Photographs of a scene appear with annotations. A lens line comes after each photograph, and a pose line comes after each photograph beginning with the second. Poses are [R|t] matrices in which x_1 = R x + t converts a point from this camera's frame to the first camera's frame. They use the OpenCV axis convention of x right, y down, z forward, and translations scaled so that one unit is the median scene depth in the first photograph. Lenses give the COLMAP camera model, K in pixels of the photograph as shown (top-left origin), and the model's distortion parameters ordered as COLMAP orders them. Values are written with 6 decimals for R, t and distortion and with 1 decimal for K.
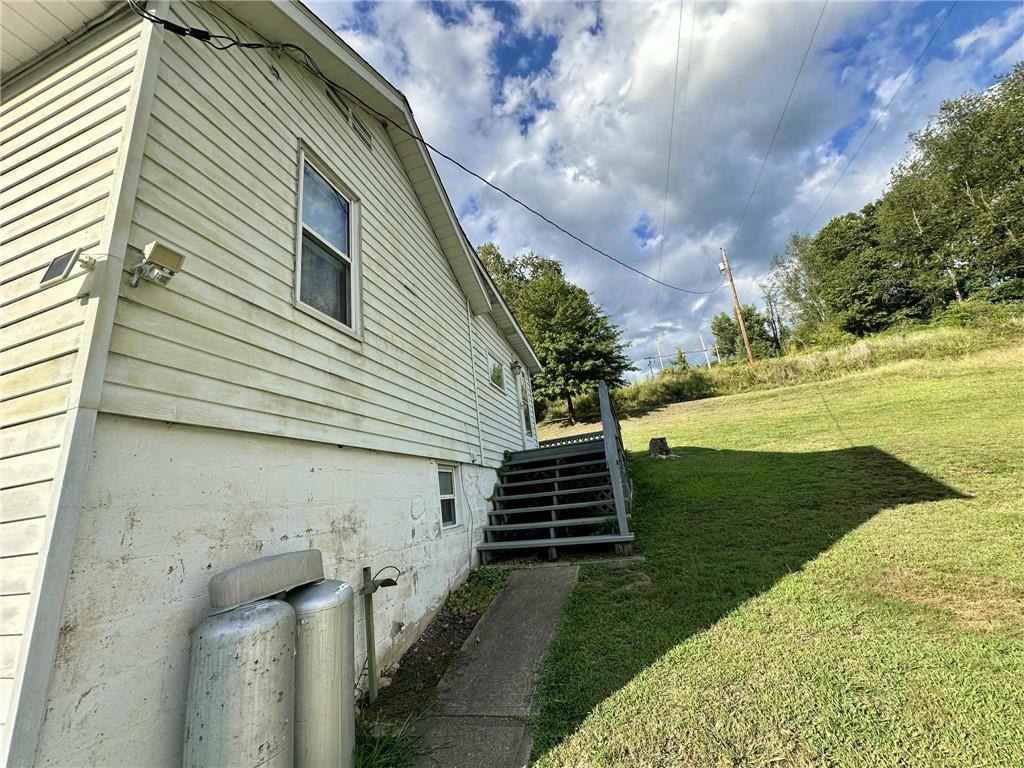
lens RADIAL K [[413.1, 0, 511.5], [0, 413.1, 385.4], [0, 0, 1]] dist [-0.002809, -0.001364]
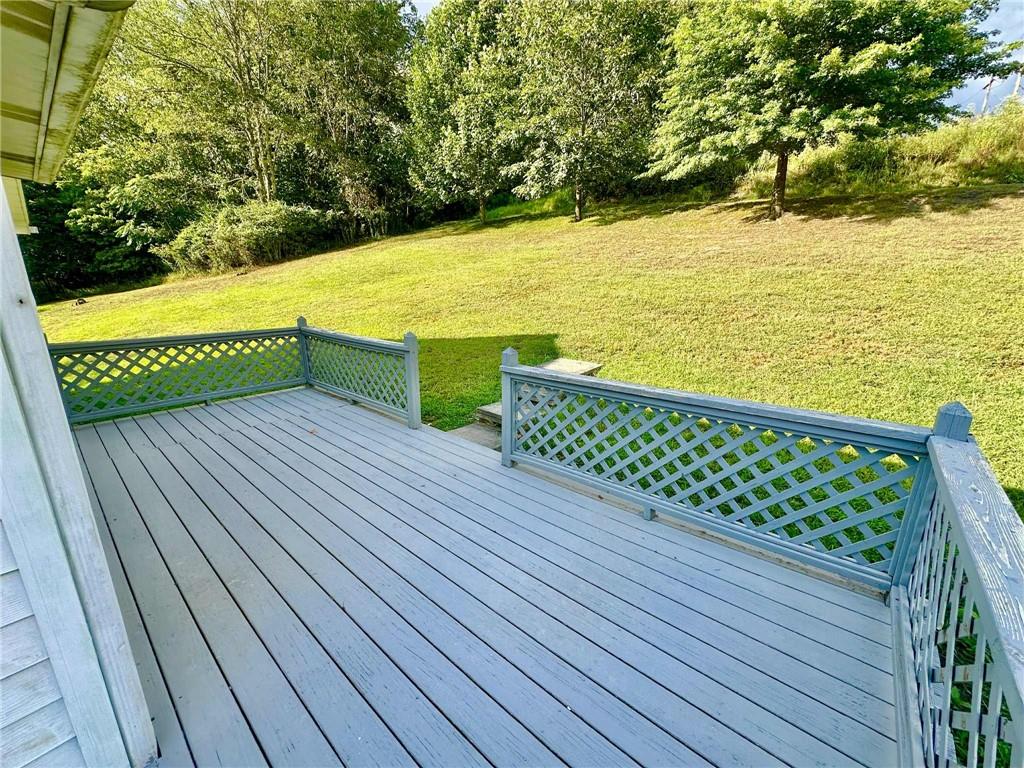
lens RADIAL K [[413.1, 0, 503.9], [0, 413.1, 391.1], [0, 0, 1]] dist [-0.002809, -0.001364]
pose [[0.910363, 0.211980, -0.355391, 0.074194], [0.009529, 0.847861, 0.530133, 0.005862], [0.413700, -0.486000, 0.769842, 0.383855]]
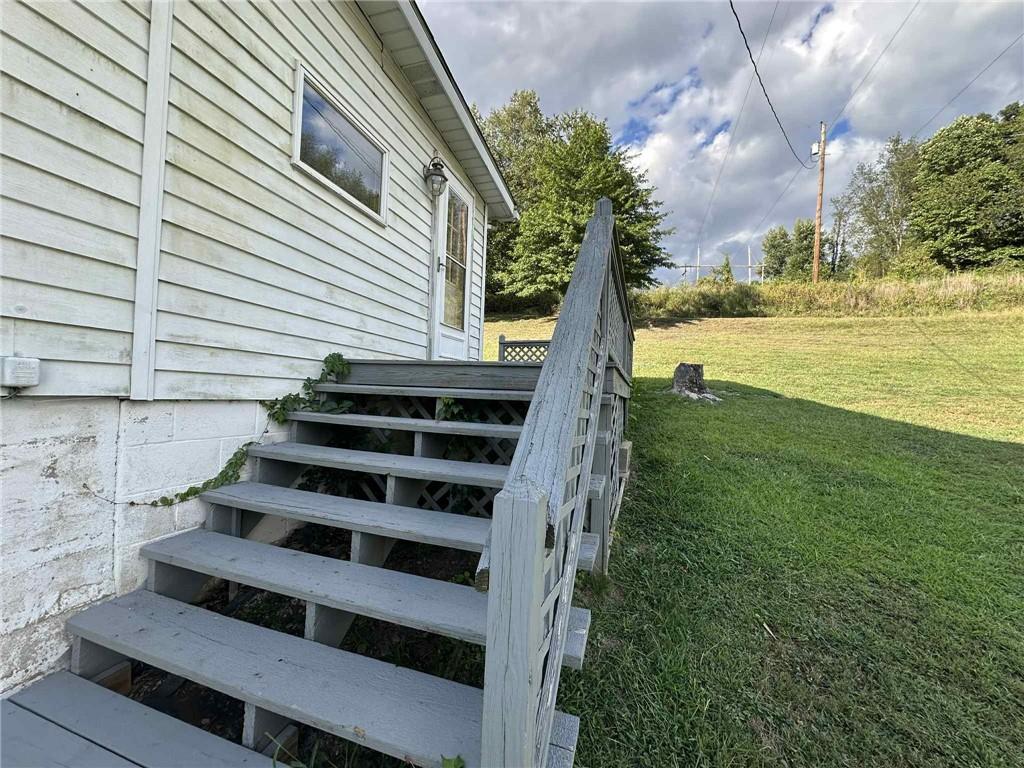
lens RADIAL K [[413.1, 0, 517.1], [0, 413.1, 381.1], [0, 0, 1]] dist [-0.002809, -0.001364]
pose [[0.988916, 0.148188, -0.009224, 0.049769], [-0.141371, 0.958769, 0.246530, 0.017046], [0.045376, -0.242494, 0.969091, 0.178908]]
